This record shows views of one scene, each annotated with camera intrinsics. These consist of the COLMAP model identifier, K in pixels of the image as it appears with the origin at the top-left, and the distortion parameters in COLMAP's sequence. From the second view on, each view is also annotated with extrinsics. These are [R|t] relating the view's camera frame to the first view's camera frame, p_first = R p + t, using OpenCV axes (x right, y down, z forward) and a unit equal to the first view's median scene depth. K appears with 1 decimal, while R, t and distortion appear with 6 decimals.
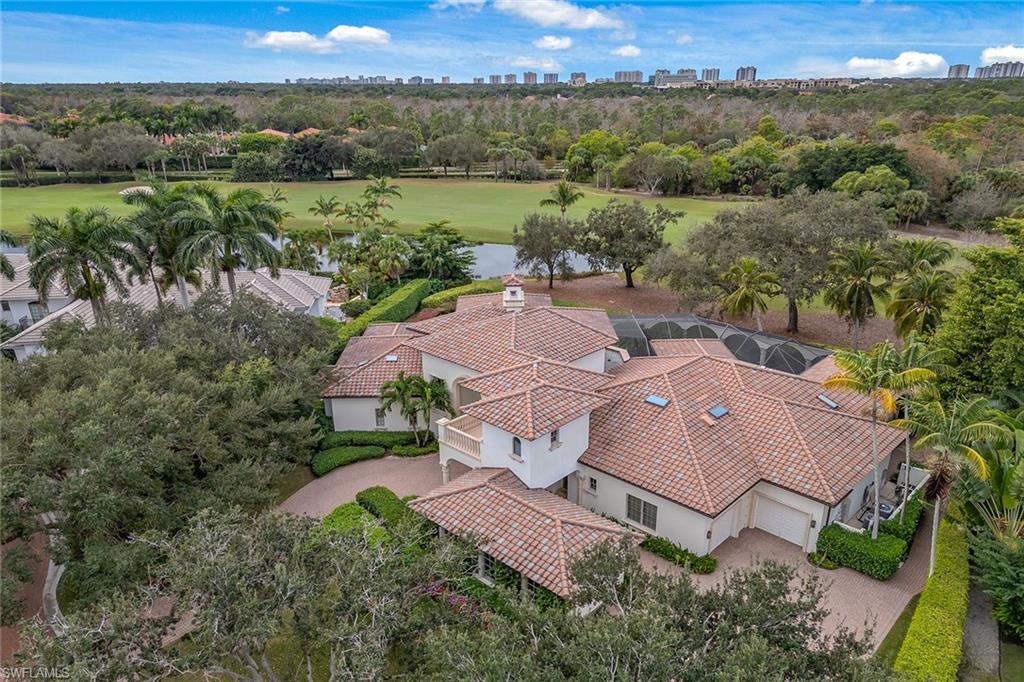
lens RADIAL K [[738.5, 0, 510.8], [0, 738.5, 374.3], [0, 0, 1]] dist [0.076494, -0.069346]
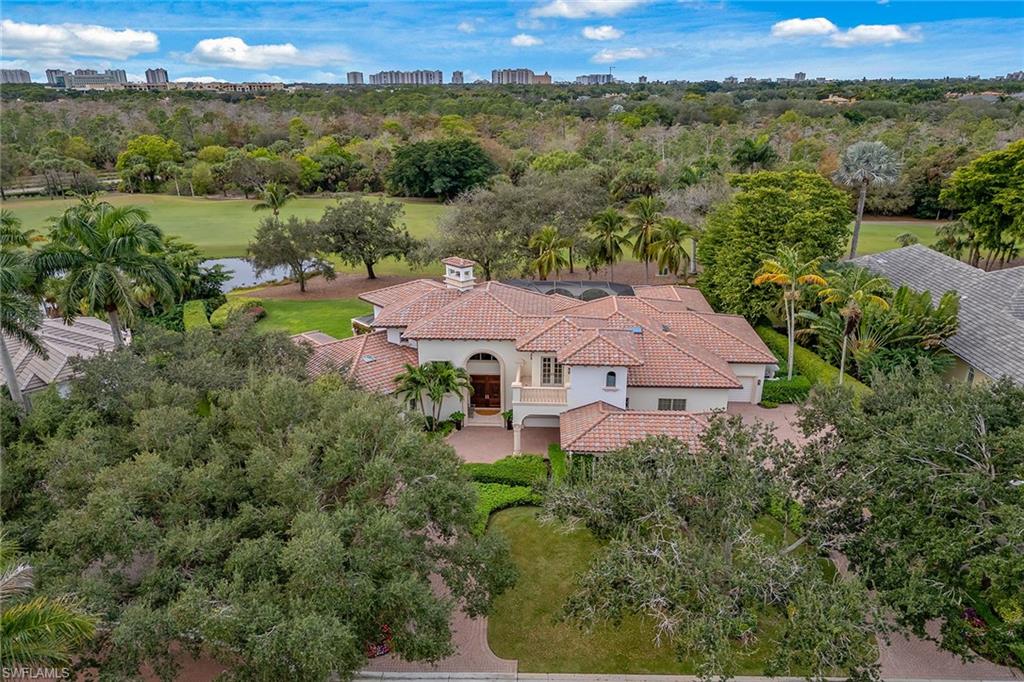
lens RADIAL K [[738.5, 0, 510.8], [0, 738.5, 374.3], [0, 0, 1]] dist [0.076494, -0.069346]
pose [[0.763221, -0.234308, 0.602158, -0.244779], [0.236817, 0.968522, 0.076705, -0.012831], [-0.601175, 0.084059, 0.794684, 0.033655]]
